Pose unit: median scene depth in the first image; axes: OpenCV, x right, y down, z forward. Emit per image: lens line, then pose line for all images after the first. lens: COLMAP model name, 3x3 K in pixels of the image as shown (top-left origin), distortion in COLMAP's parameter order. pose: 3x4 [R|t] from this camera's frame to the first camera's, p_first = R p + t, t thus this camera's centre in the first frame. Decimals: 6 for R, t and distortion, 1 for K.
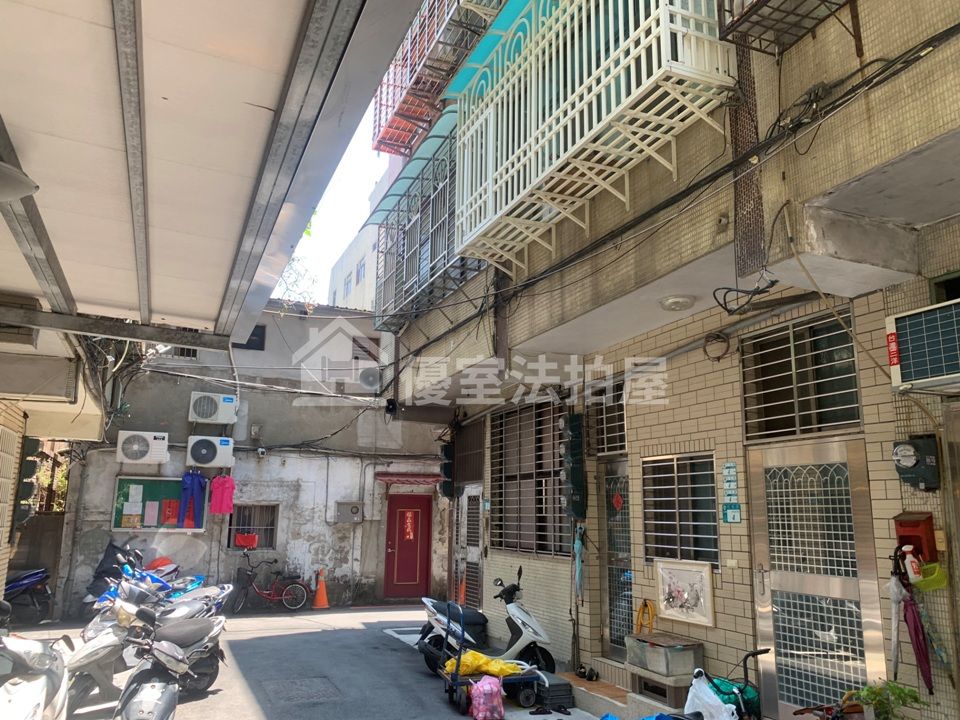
lens RADIAL K [[742.5, 0, 468.8], [0, 742.5, 356.0], [0, 0, 1]] dist [0.045023, -0.067369]
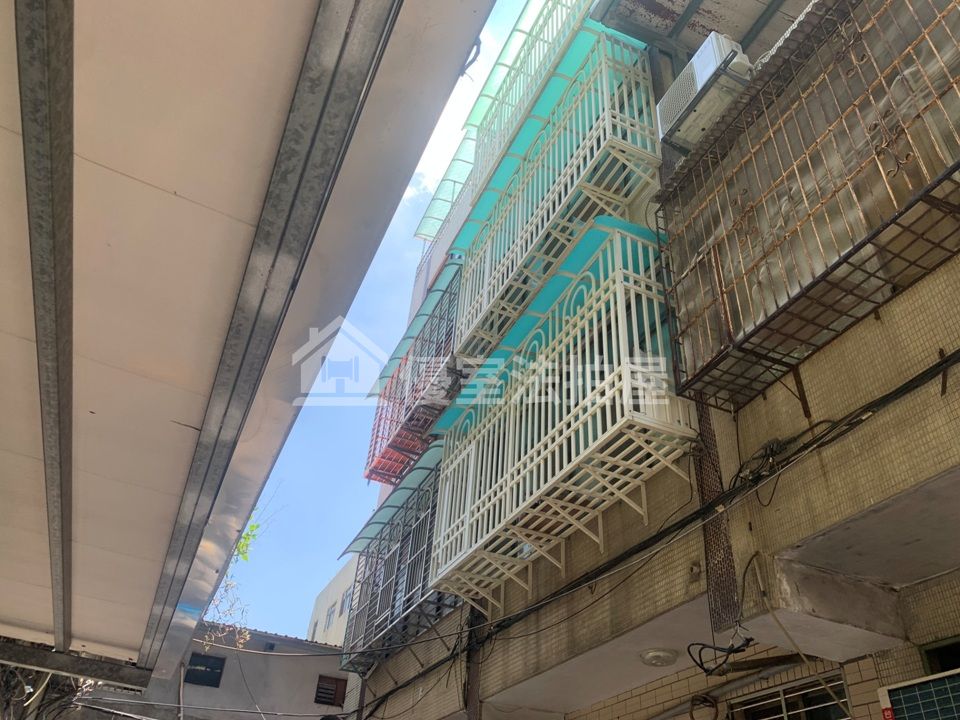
lens RADIAL K [[740.2, 0, 480.0], [0, 740.2, 360.0], [0, 0, 1]] dist [0.008737, -0.007543]
pose [[0.998310, 0.057801, 0.006026, 0.024751], [-0.049852, 0.905059, -0.422354, -0.004241], [-0.029866, 0.421340, 0.906411, 0.015191]]
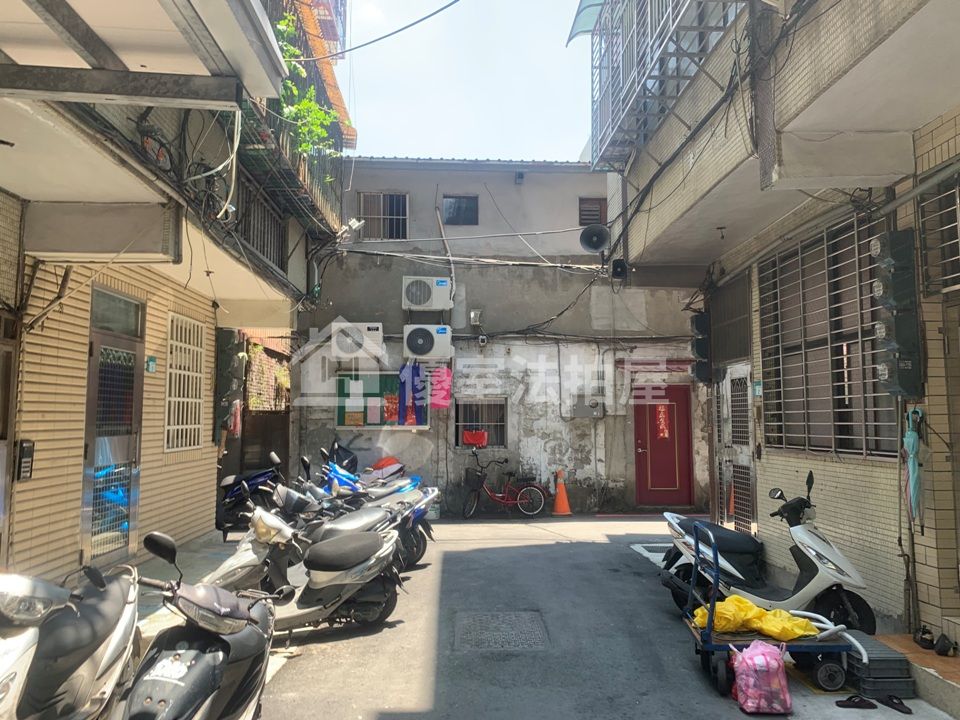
lens RADIAL K [[743.4, 0, 483.6], [0, 743.4, 350.8], [0, 0, 1]] dist [0.055728, -0.078600]
pose [[0.941651, -0.045826, -0.333456, 0.023625], [0.085616, 0.990714, 0.105622, 0.085172], [0.325519, -0.128008, 0.936830, 0.311118]]
